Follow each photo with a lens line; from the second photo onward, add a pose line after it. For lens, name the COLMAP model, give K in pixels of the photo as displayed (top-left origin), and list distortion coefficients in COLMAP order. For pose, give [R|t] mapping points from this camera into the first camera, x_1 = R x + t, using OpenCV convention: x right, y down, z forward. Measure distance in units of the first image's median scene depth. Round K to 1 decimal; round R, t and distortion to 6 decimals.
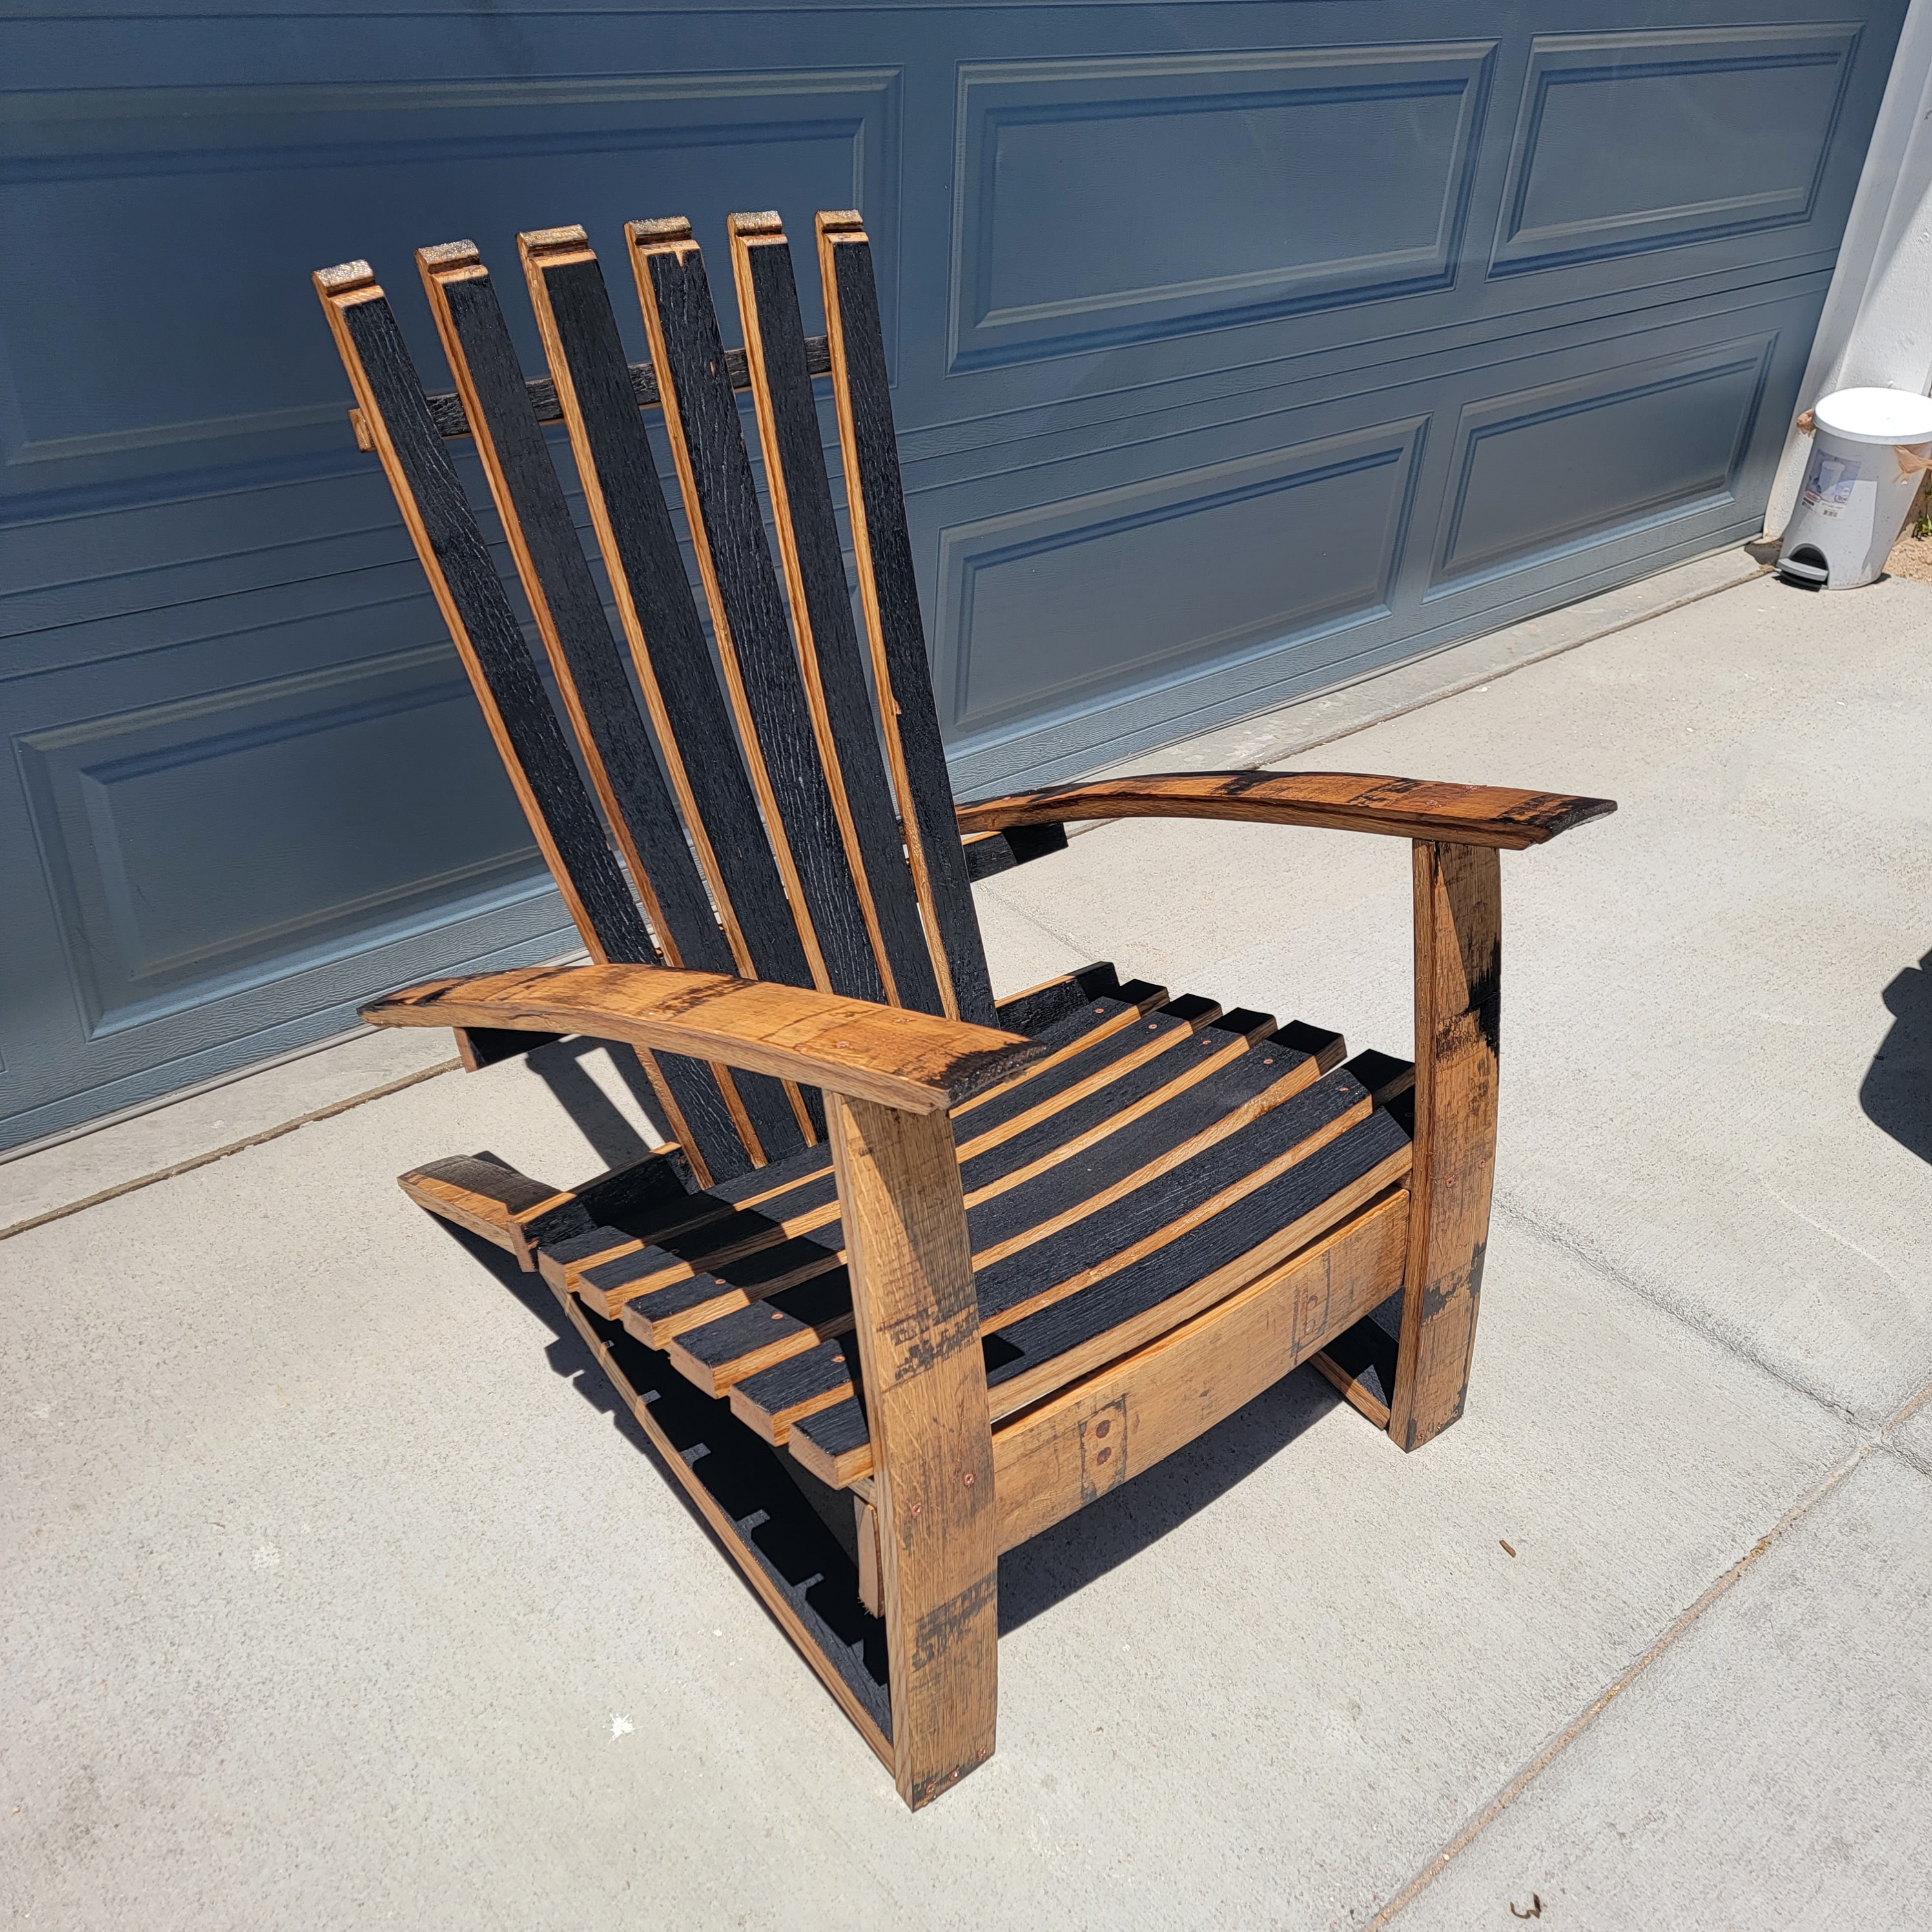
lens RADIAL K [[1805.8, 0, 951.5], [0, 1805.8, 960.2], [0, 0, 1]] dist [0.082153, -0.066076]
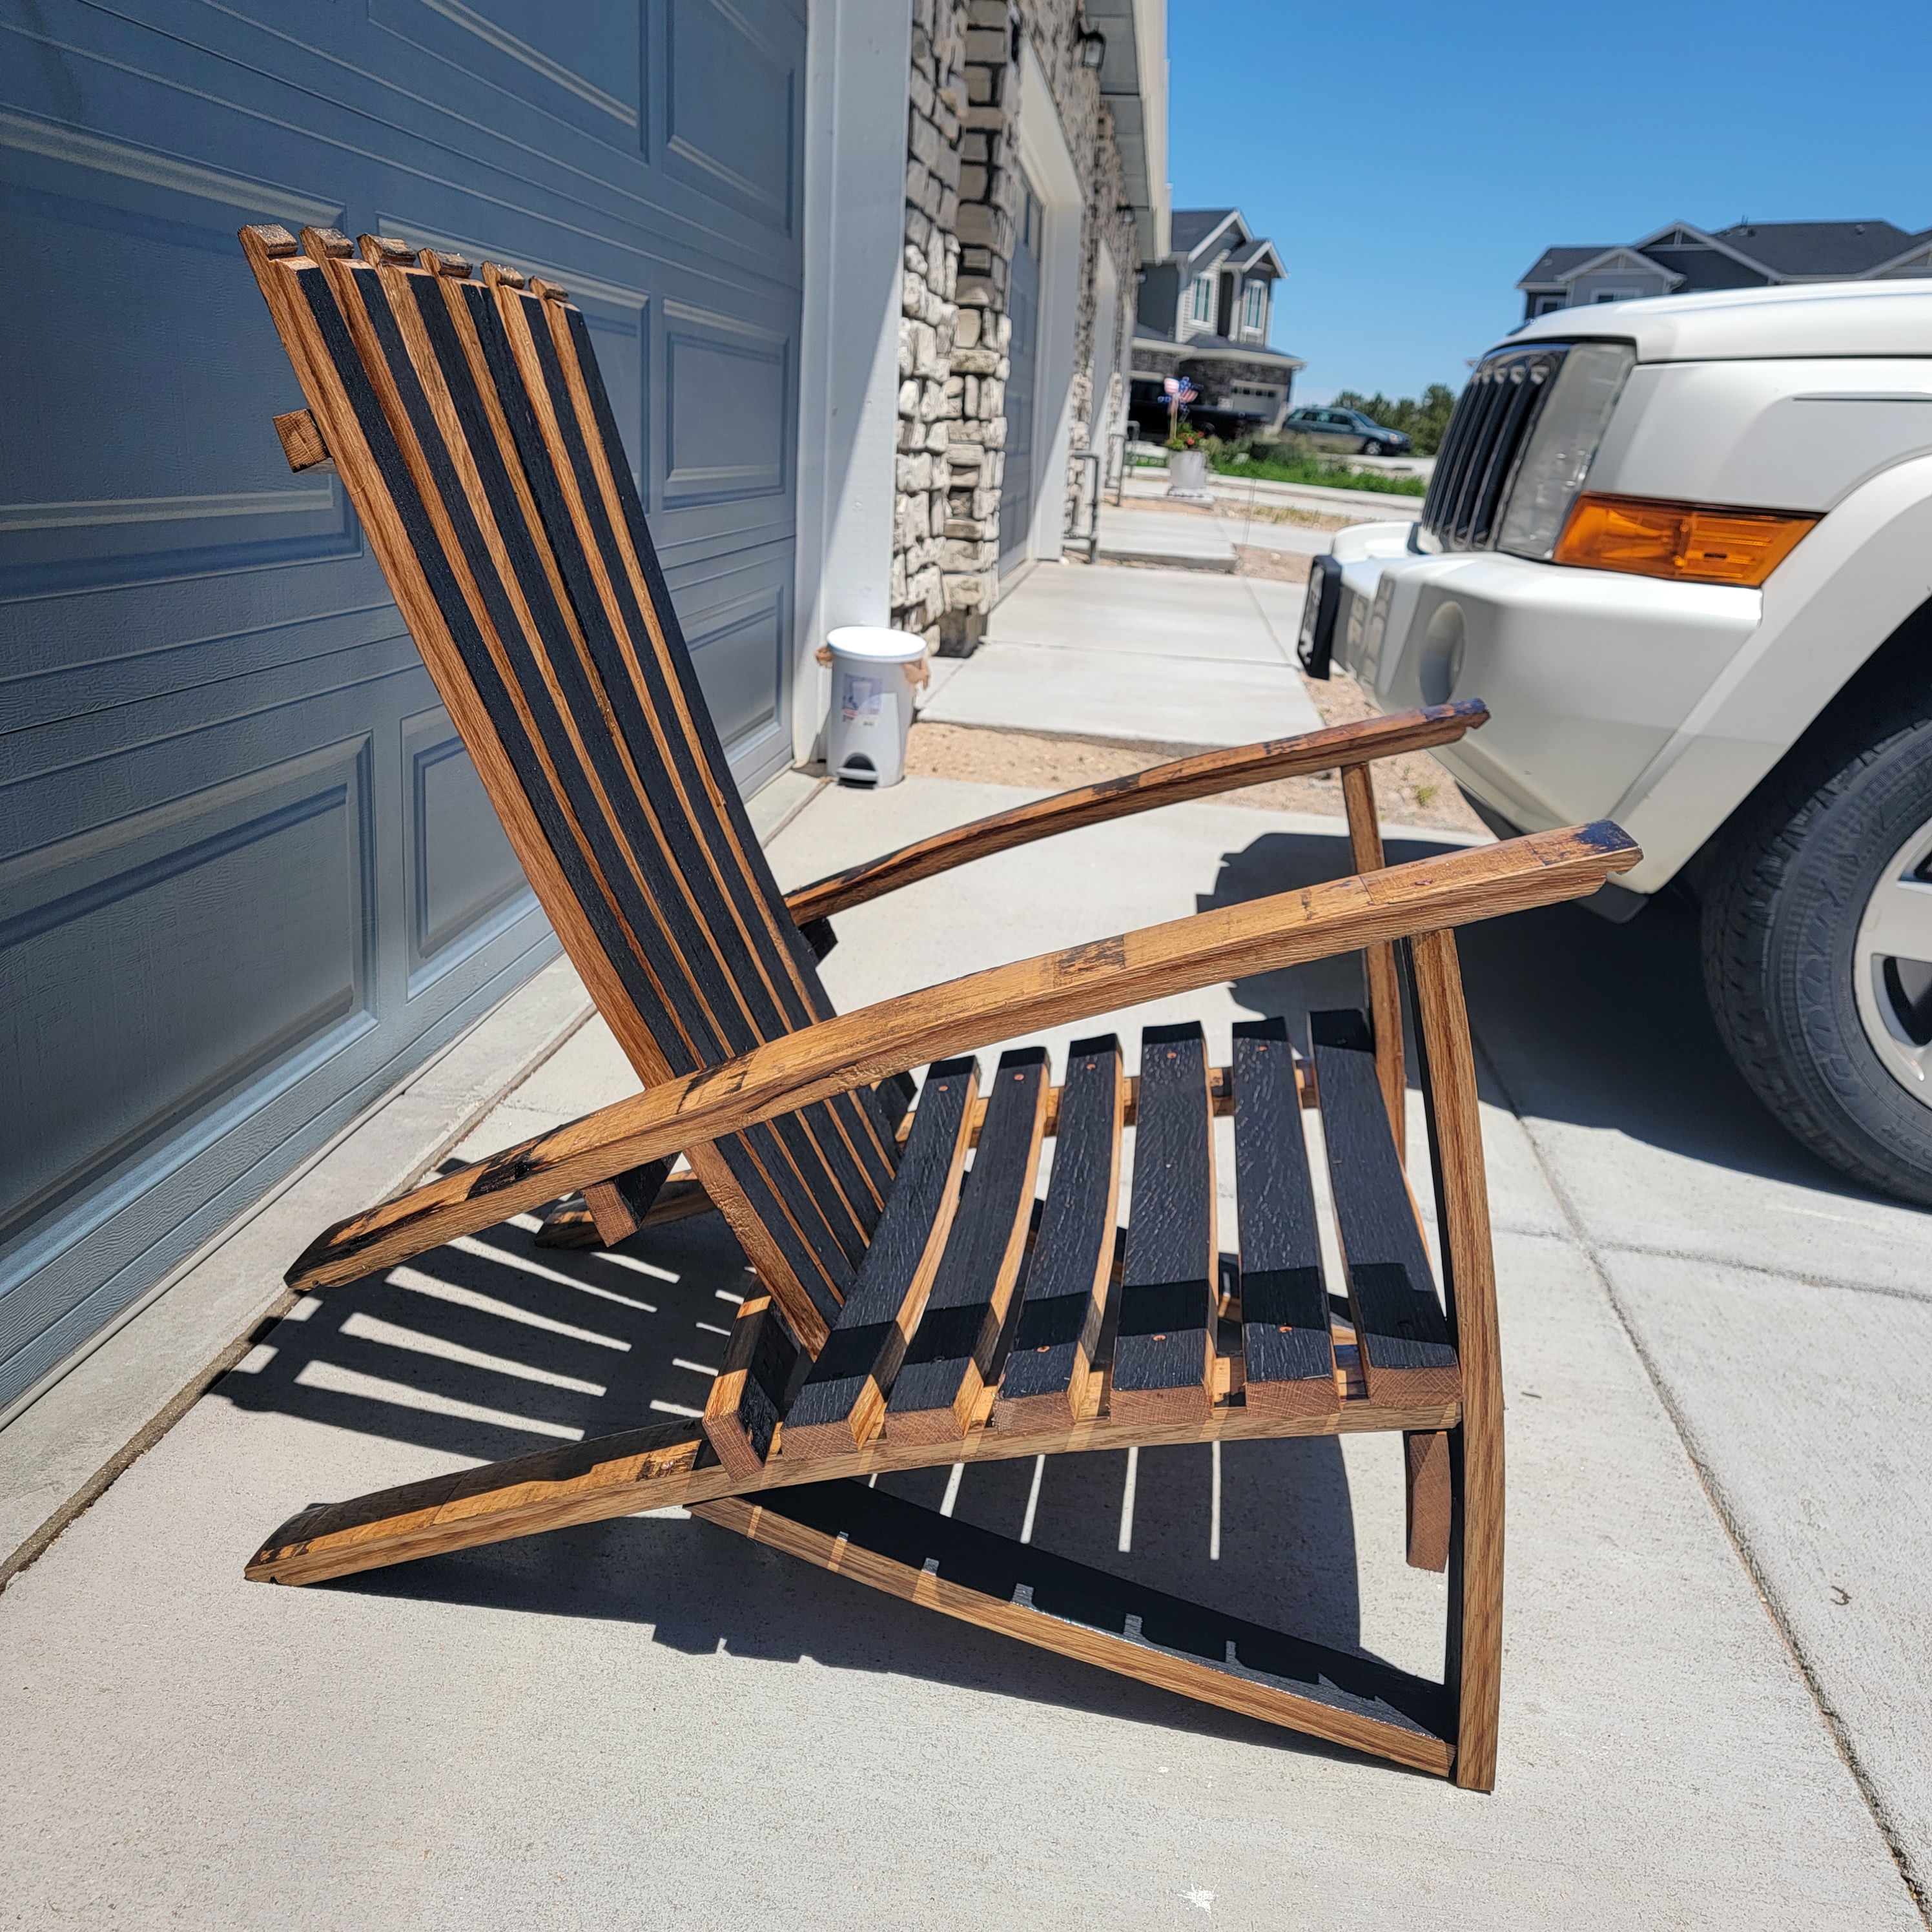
lens RADIAL K [[1790.1, 0, 966.0], [0, 1790.1, 966.0], [0, 0, 1]] dist [0.095188, -0.079140]
pose [[0.733776, -0.191235, 0.651921, -0.567089], [0.325102, 0.941409, -0.089769, 0.062151], [-0.596558, 0.277811, 0.752954, 0.287965]]
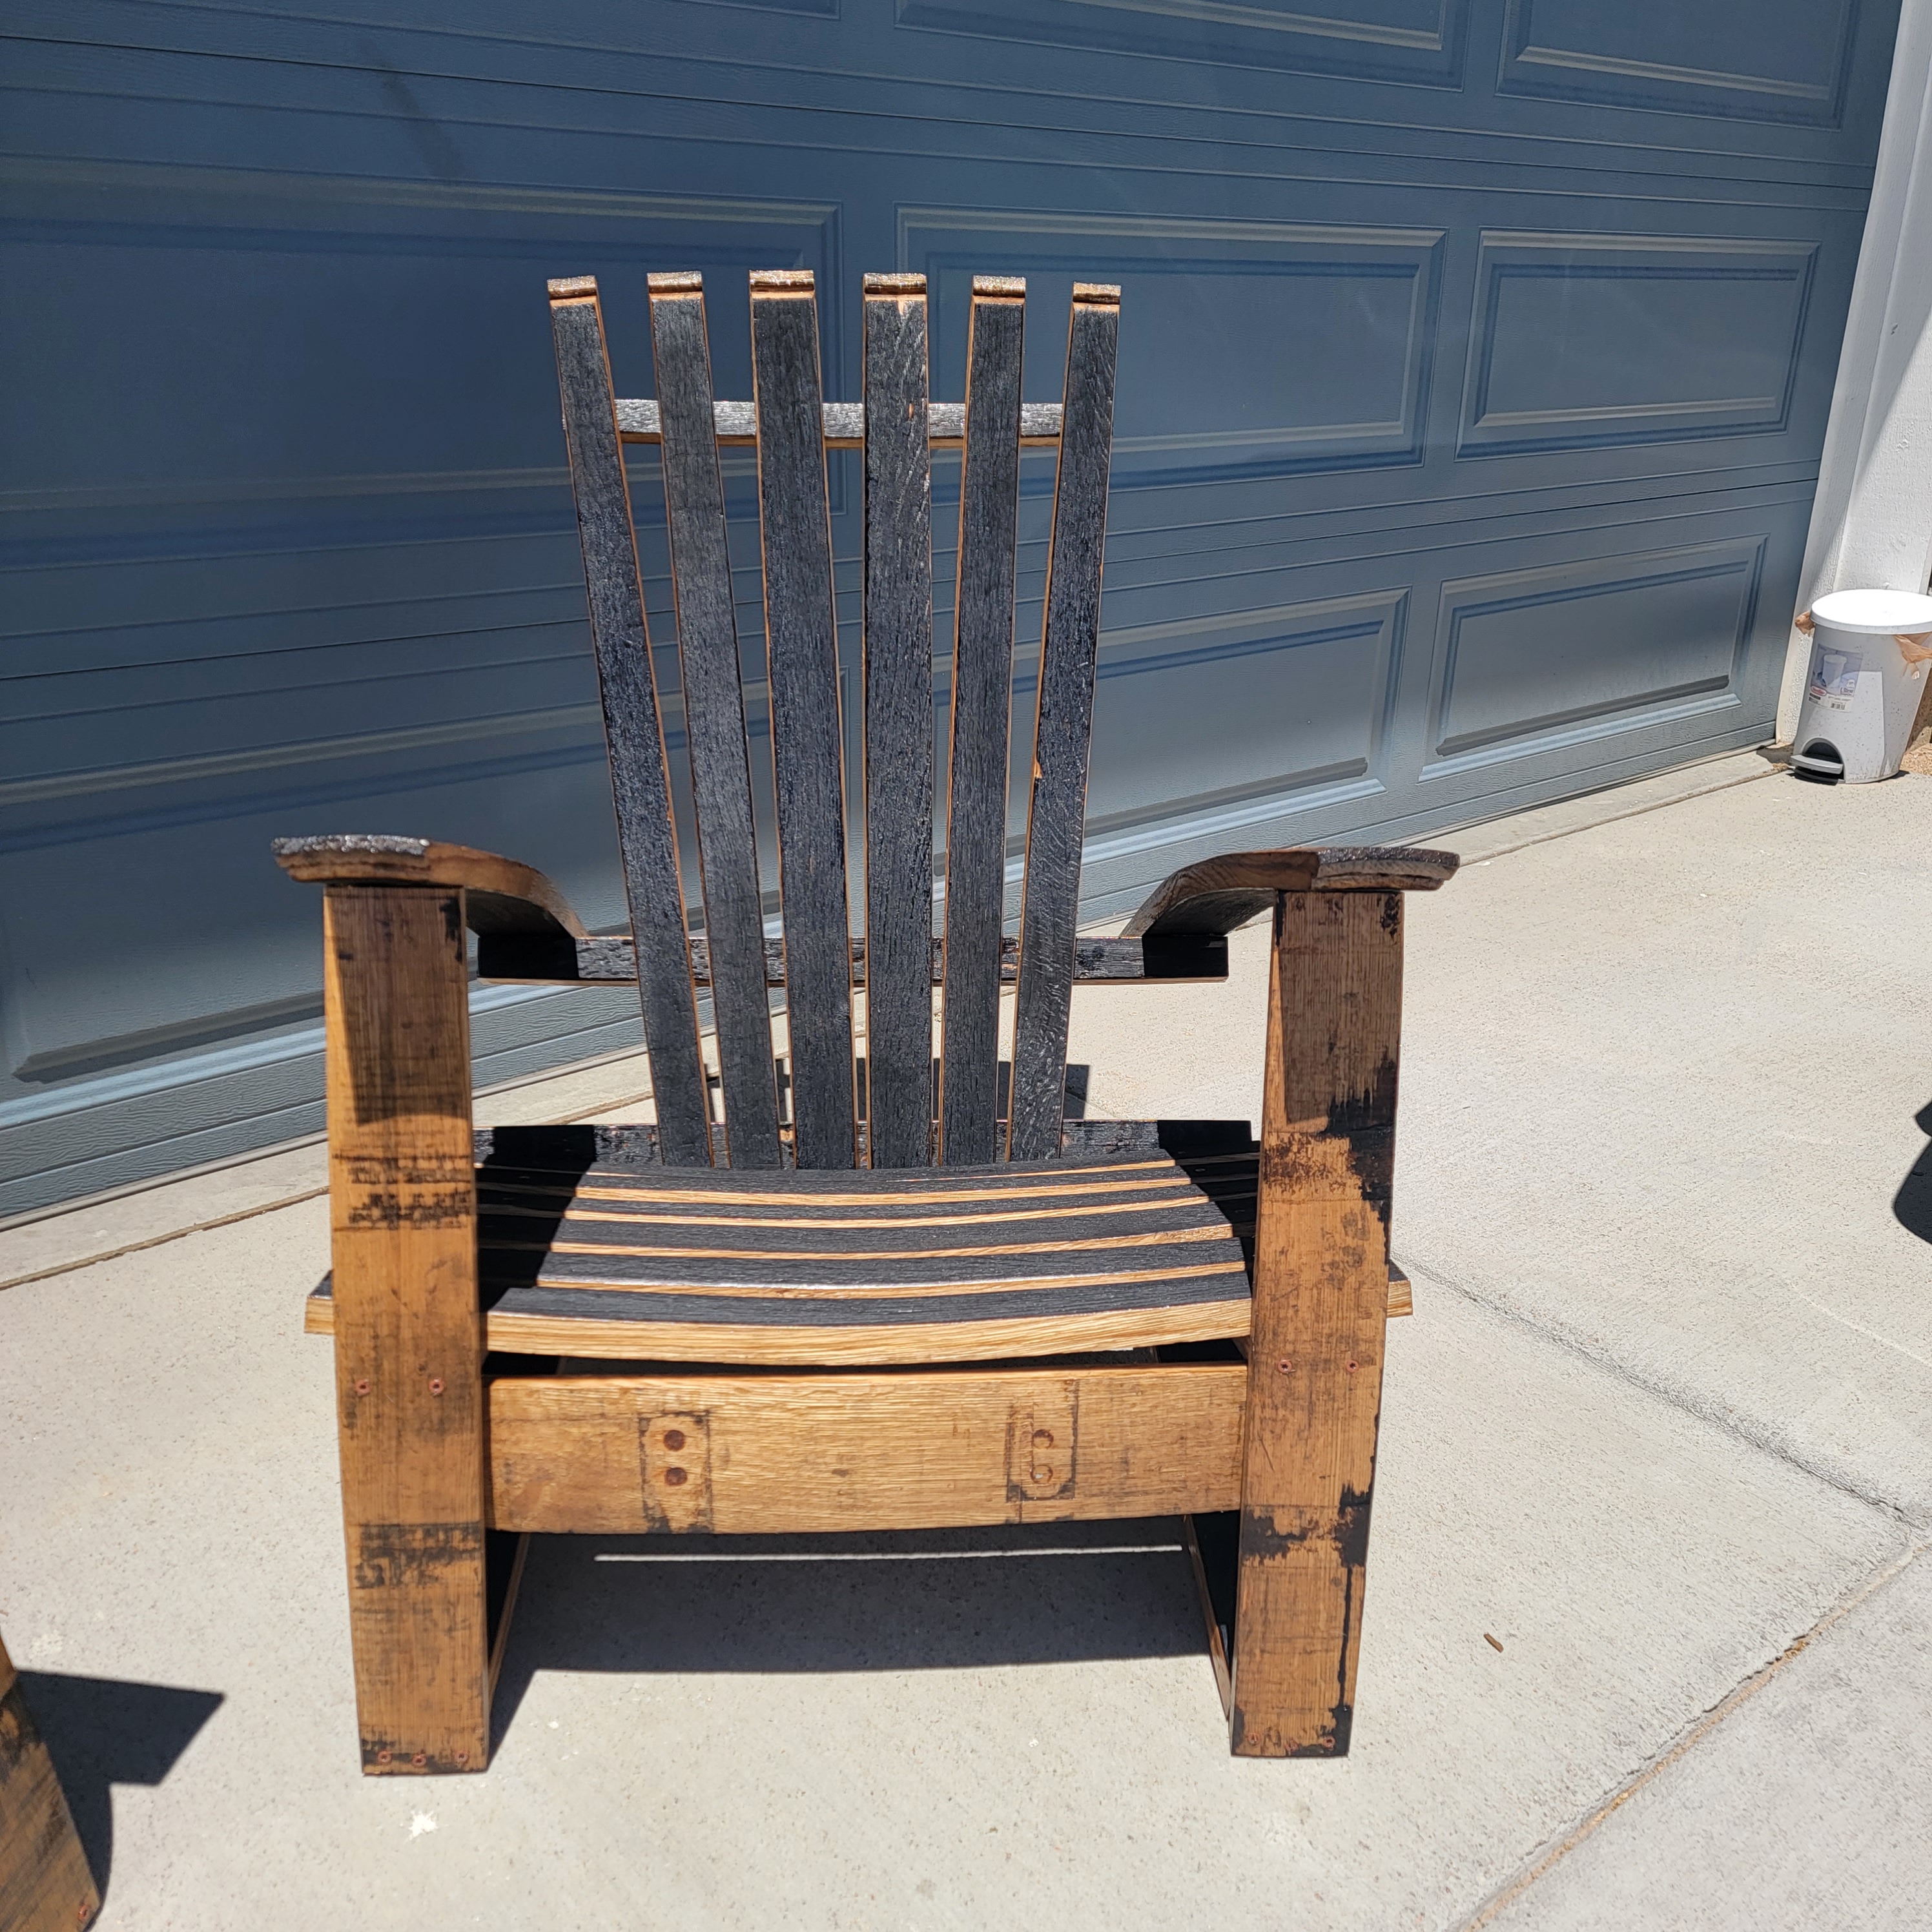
lens RADIAL K [[1790.1, 0, 966.0], [0, 1790.1, 966.0], [0, 0, 1]] dist [0.095188, -0.079140]
pose [[0.999138, -0.020177, -0.036280, 0.088501], [0.013102, 0.982538, -0.185602, 0.154489], [0.039391, 0.184967, 0.981955, 0.089022]]
